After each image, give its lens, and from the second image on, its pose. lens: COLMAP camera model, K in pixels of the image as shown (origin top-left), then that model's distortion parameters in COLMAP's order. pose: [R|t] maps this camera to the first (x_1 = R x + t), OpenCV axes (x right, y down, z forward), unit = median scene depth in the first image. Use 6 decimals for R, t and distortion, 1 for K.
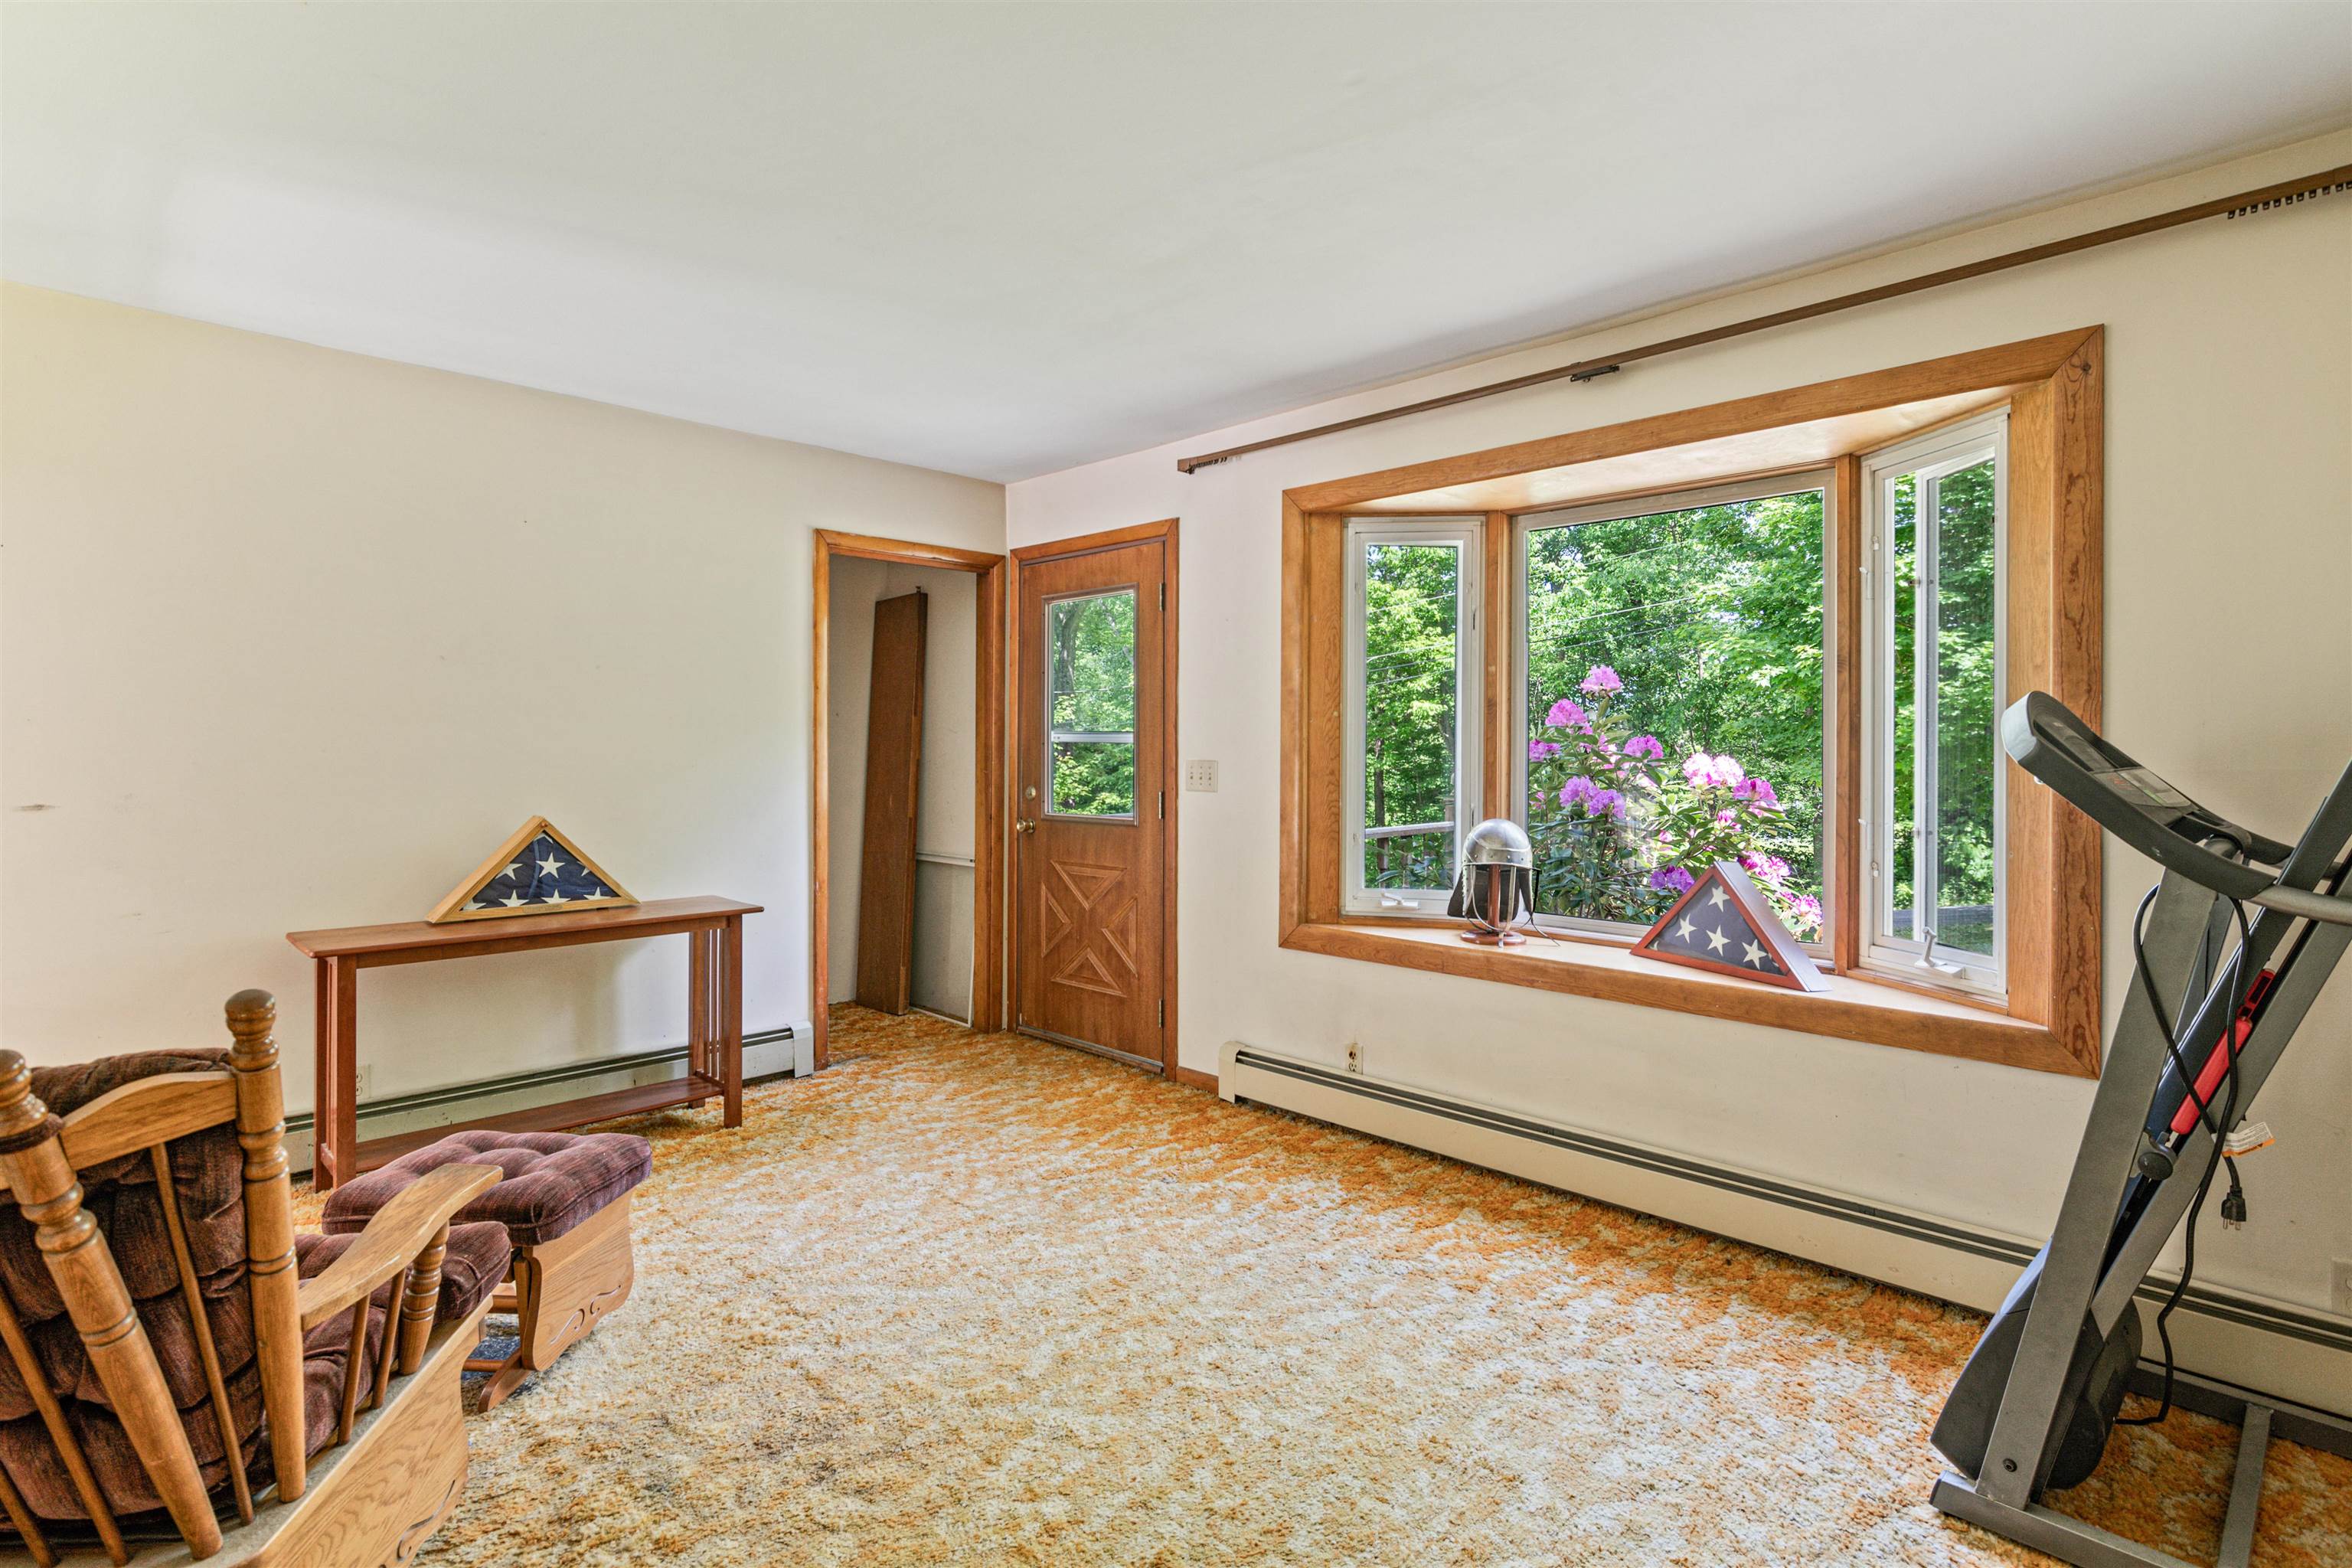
lens RADIAL K [[1177.7, 0, 1188.5], [0, 1177.7, 753.6], [0, 0, 1]] dist [0.005196, -0.001354]
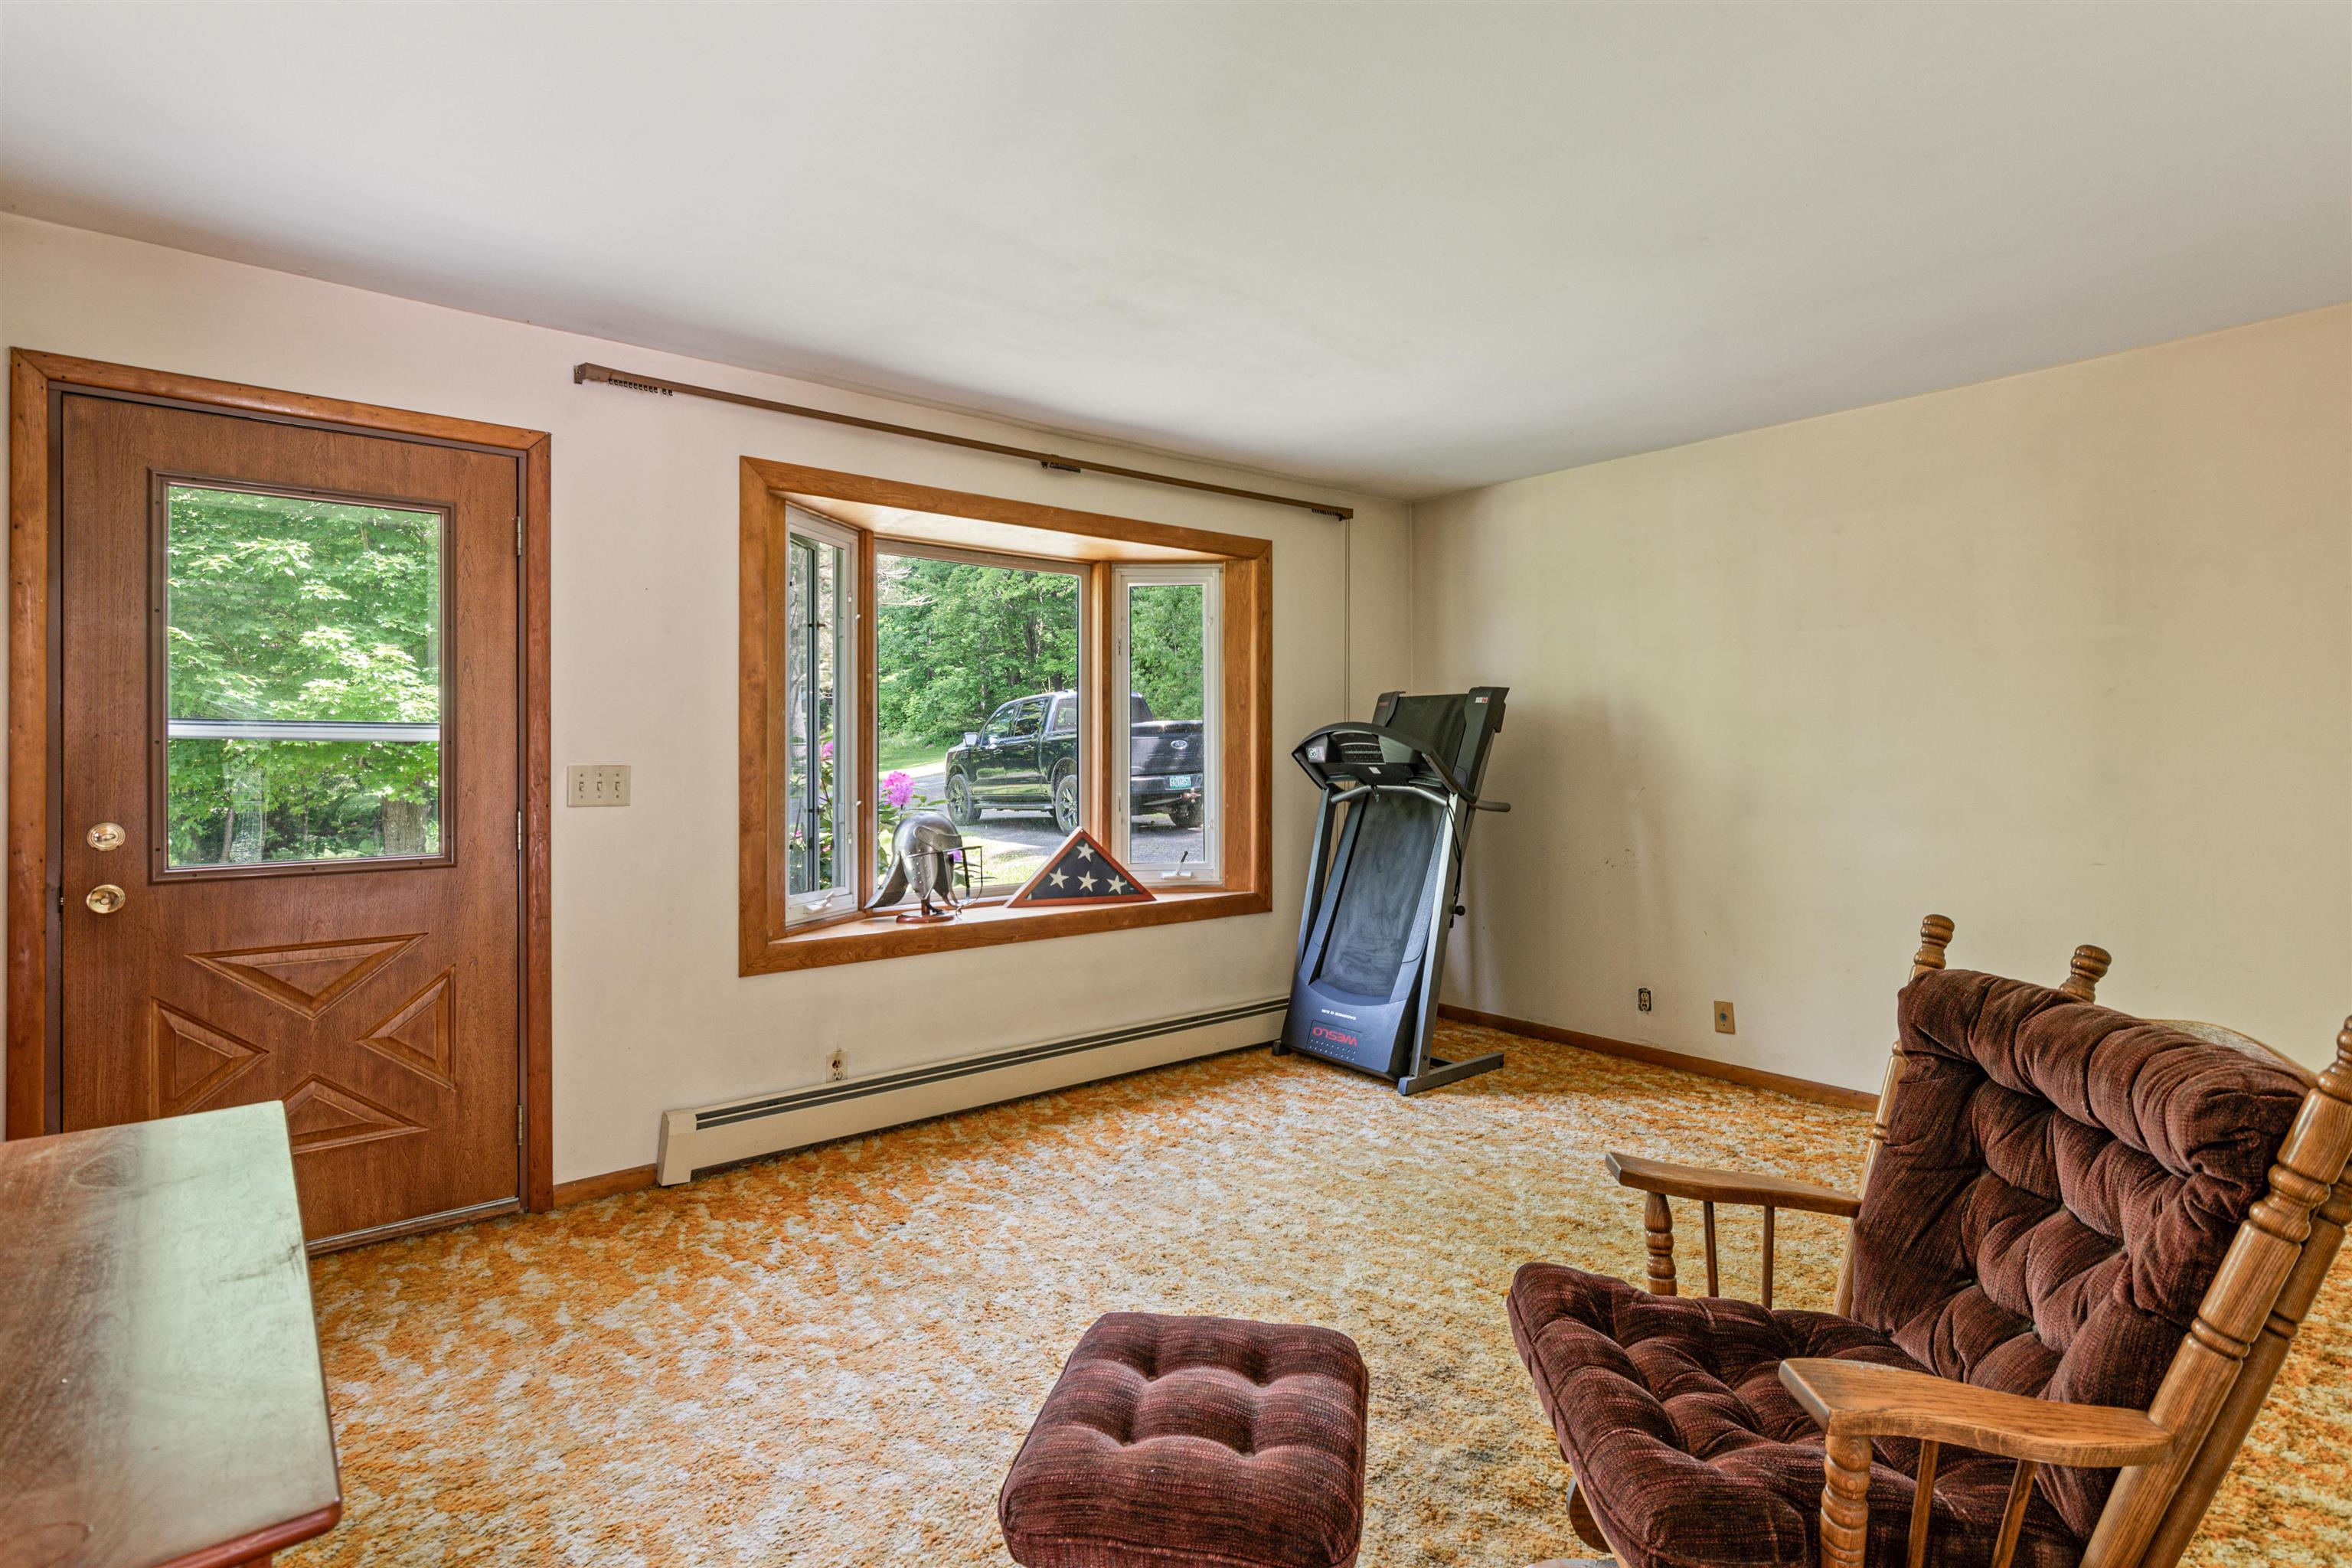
lens RADIAL K [[1177.7, 0, 1194.4], [0, 1177.7, 744.6], [0, 0, 1]] dist [0.005196, -0.001354]
pose [[0.074360, 0.000561, 0.997231, -0.911189], [0.004896, 0.999988, -0.000928, -0.006869], [-0.997219, 0.004952, 0.074356, 0.706794]]
